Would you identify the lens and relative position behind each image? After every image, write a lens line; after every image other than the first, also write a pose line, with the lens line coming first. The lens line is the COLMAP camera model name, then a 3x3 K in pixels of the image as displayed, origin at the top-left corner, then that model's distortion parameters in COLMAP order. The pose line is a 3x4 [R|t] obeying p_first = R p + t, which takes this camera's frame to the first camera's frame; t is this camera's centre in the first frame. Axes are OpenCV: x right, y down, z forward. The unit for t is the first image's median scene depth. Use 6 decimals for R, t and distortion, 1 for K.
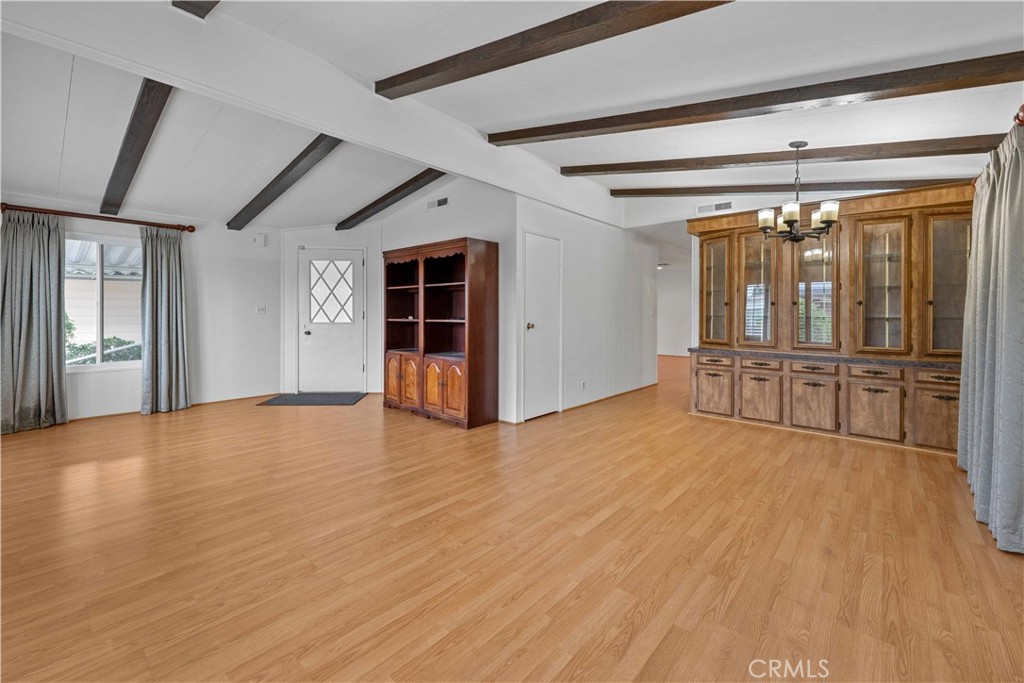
lens RADIAL K [[427.2, 0, 496.6], [0, 427.2, 311.7], [0, 0, 1]] dist [-0.002590, -0.000054]
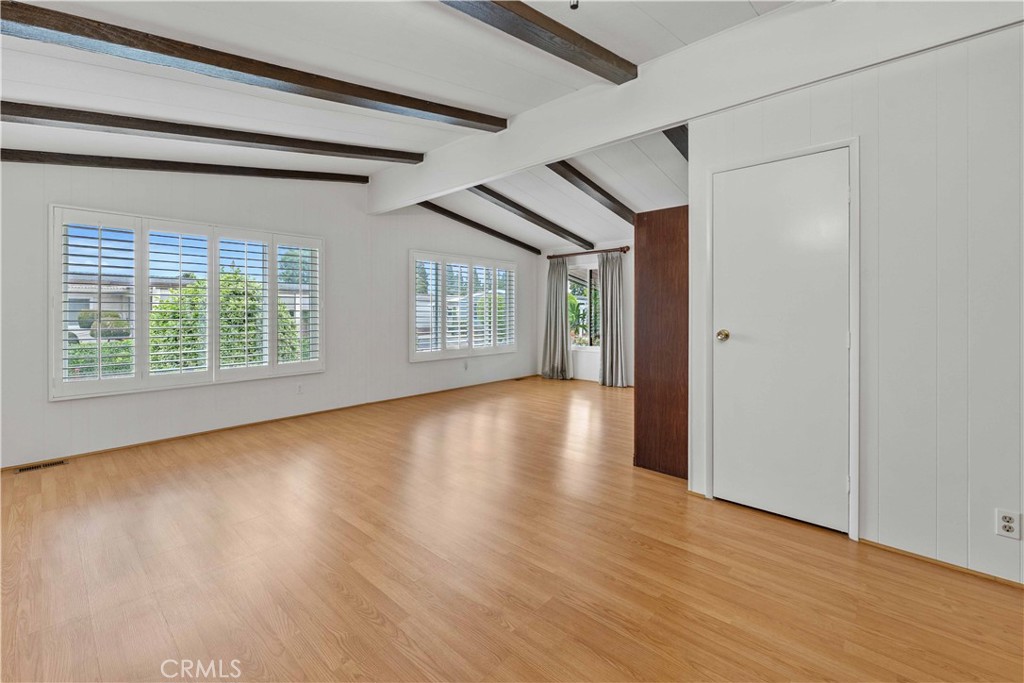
lens RADIAL K [[422.0, 0, 500.1], [0, 422.0, 326.3], [0, 0, 1]] dist [-0.001787, -0.000094]
pose [[0.001461, 0.027103, -0.999632, 0.685981], [0.001336, 0.999632, 0.027105, 0.005498], [0.999998, -0.001376, 0.001424, 0.761560]]
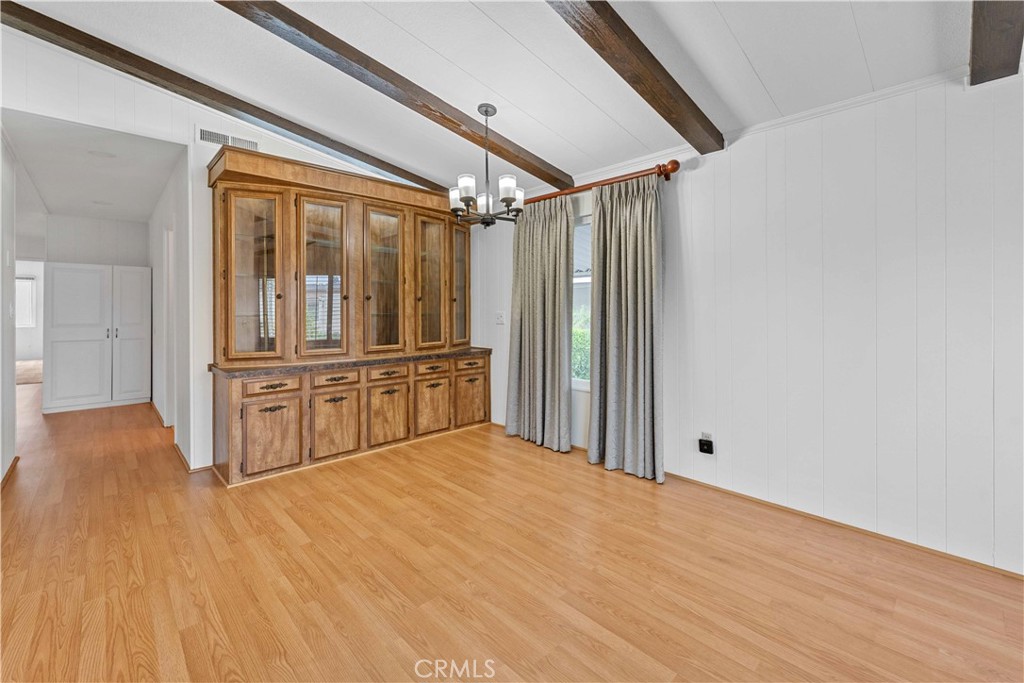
lens RADIAL K [[427.2, 0, 496.6], [0, 427.2, 311.7], [0, 0, 1]] dist [-0.002590, -0.000054]
pose [[0.078814, -0.013712, 0.996795, -0.102431], [0.001706, 0.999906, 0.013619, -0.003646], [-0.996888, 0.000627, 0.078830, 0.707706]]
